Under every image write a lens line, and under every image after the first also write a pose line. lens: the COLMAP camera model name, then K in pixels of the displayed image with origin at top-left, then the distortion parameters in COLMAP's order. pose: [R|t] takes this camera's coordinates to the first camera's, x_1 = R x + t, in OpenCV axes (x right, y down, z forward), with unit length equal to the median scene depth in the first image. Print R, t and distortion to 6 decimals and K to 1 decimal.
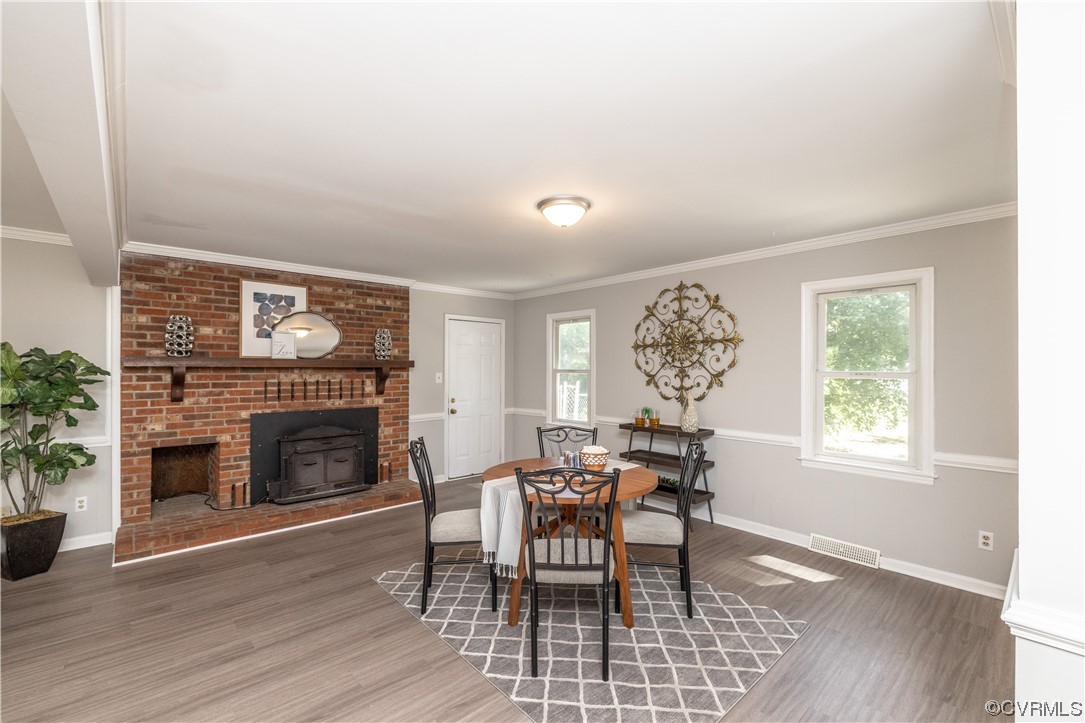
lens RADIAL K [[460.2, 0, 543.5], [0, 460.2, 369.2], [0, 0, 1]] dist [0.013243, 0.000768]
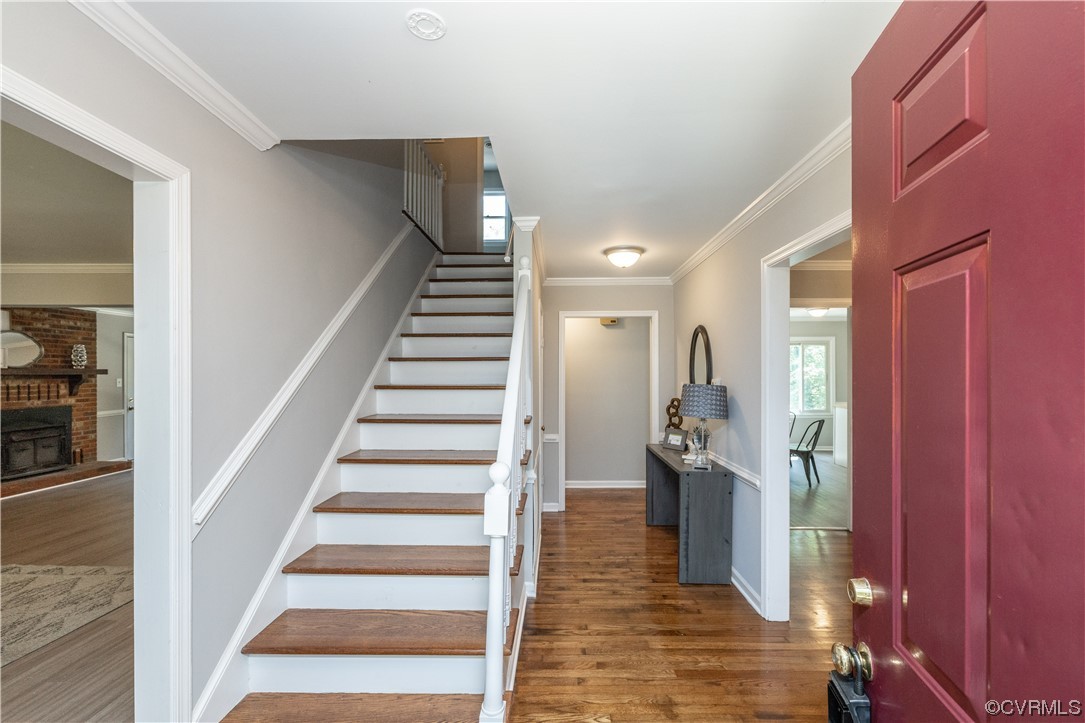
lens RADIAL K [[460.2, 0, 545.2], [0, 460.2, 371.4], [0, 0, 1]] dist [0.013243, 0.000768]
pose [[0.682484, 0.003389, 0.730893, -0.416431], [-0.001557, 0.999994, -0.003184, -0.010886], [-0.730899, 0.001035, 0.682485, -0.856350]]
